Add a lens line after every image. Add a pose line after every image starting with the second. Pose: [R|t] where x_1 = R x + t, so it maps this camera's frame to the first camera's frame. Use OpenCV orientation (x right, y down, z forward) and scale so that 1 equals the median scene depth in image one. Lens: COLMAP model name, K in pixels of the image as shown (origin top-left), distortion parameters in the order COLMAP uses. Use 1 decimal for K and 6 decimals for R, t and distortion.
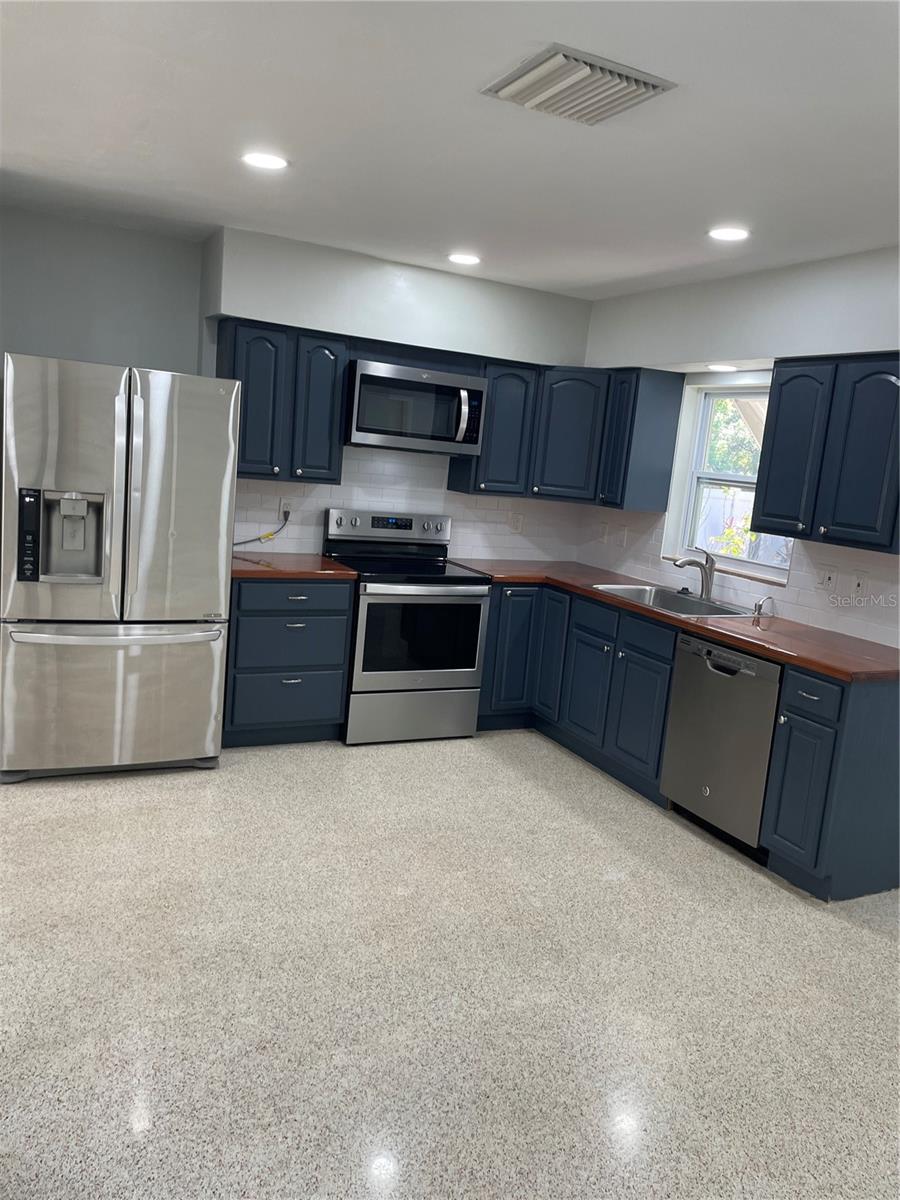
lens RADIAL K [[896.3, 0, 458.1], [0, 896.3, 592.8], [0, 0, 1]] dist [0.053475, -0.018563]
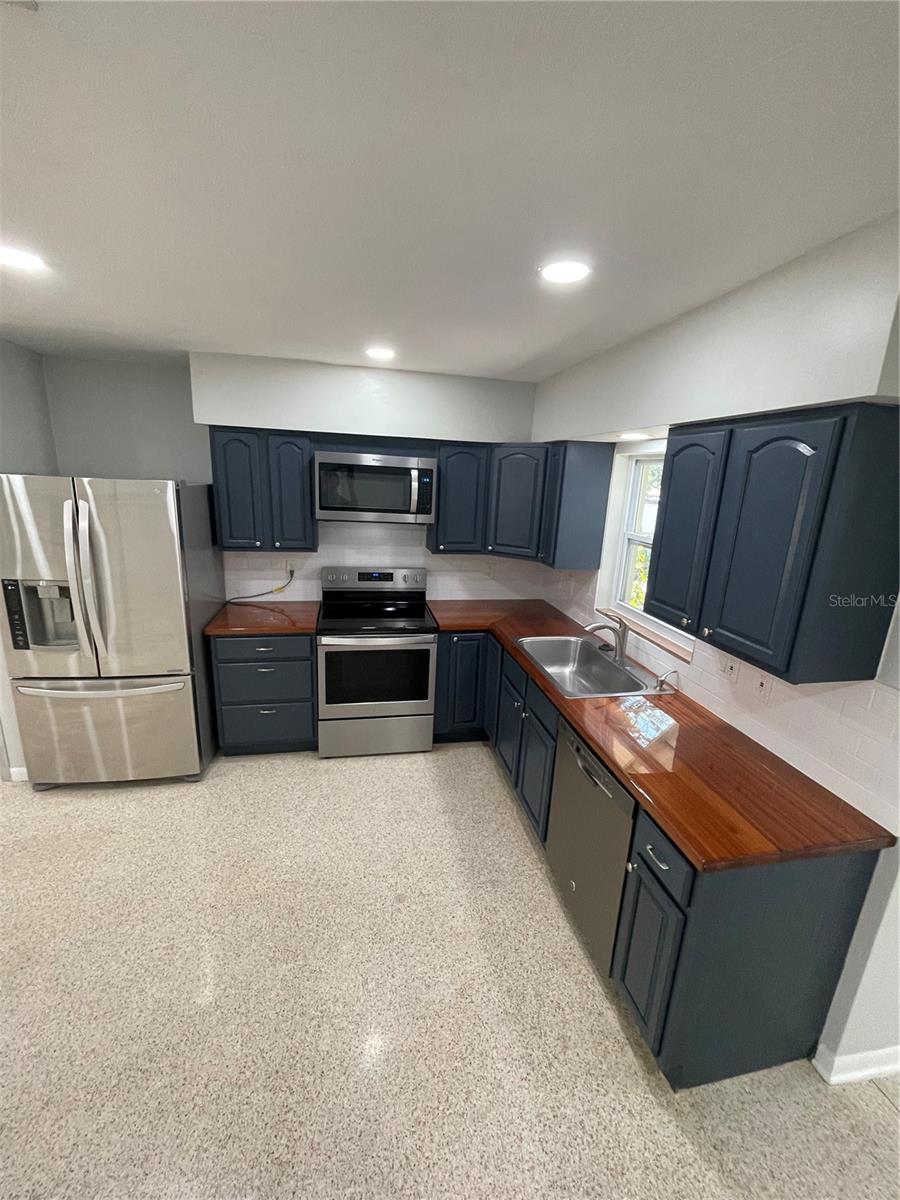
lens RADIAL K [[482.5, 0, 450.1], [0, 482.5, 596.6], [0, 0, 1]] dist [-0.001010, -0.001389]
pose [[0.962032, 0.017473, -0.272375, 0.243190], [0.001543, 0.997585, 0.069445, -0.109552], [0.272931, -0.067228, 0.959682, 0.417674]]
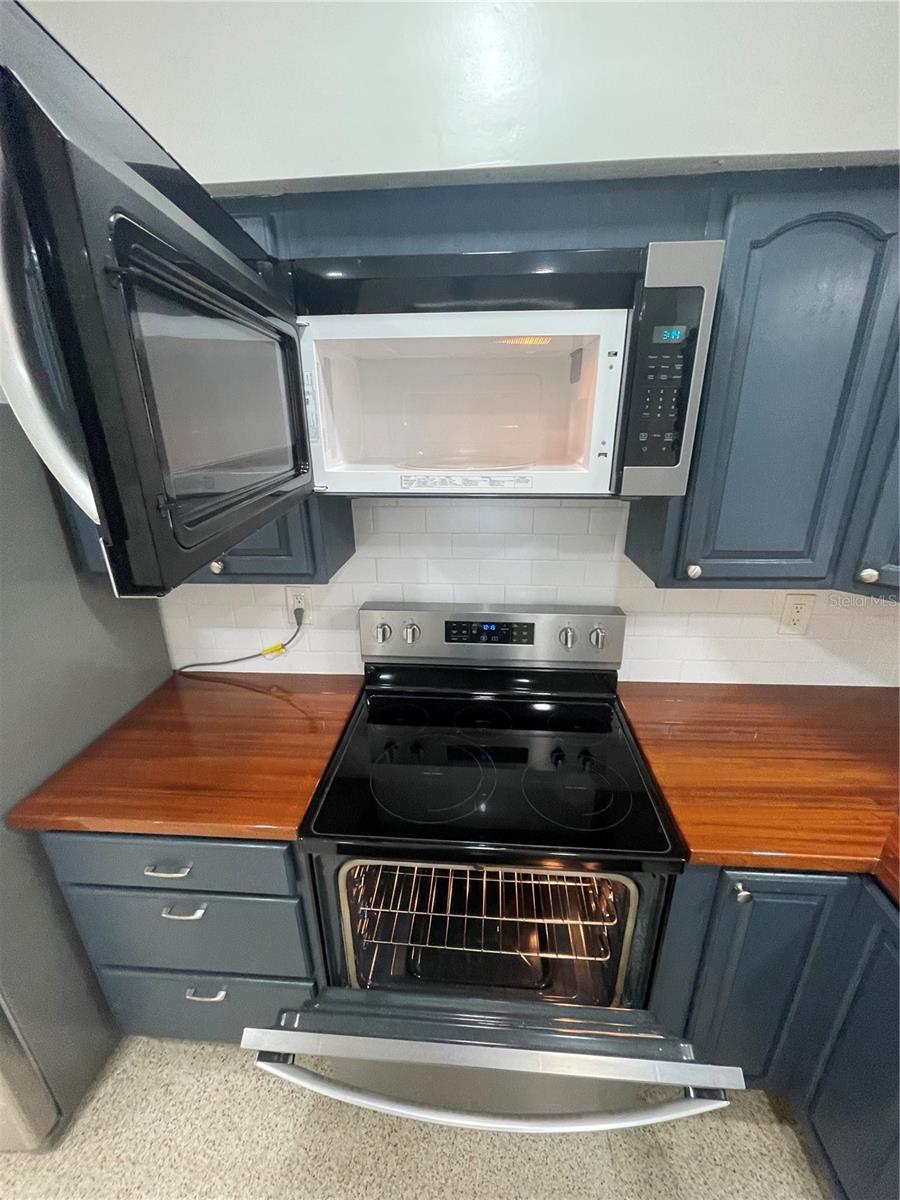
lens RADIAL K [[482.5, 0, 442.6], [0, 482.5, 600.9], [0, 0, 1]] dist [-0.001010, -0.001389]
pose [[0.847510, 0.080037, -0.524710, 0.050773], [0.012021, 0.985418, 0.169726, -0.159303], [0.530643, -0.150152, 0.834190, 0.862029]]
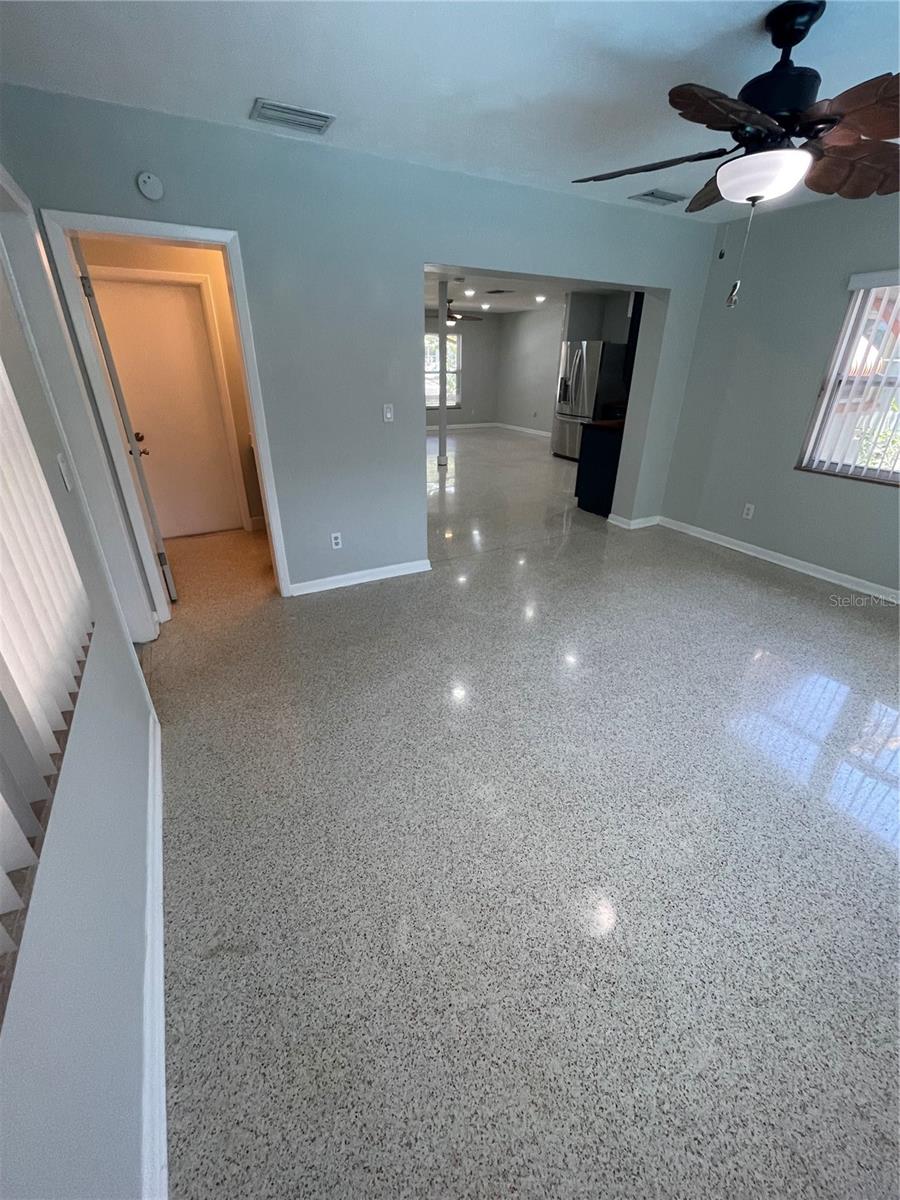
lens RADIAL K [[482.5, 0, 447.3], [0, 482.5, 596.1], [0, 0, 1]] dist [-0.001010, -0.001389]
pose [[0.011556, 0.356743, -0.934131, 1.530303], [-0.155569, 0.923460, 0.350743, 0.089596], [0.987757, 0.141268, 0.066170, 0.384804]]
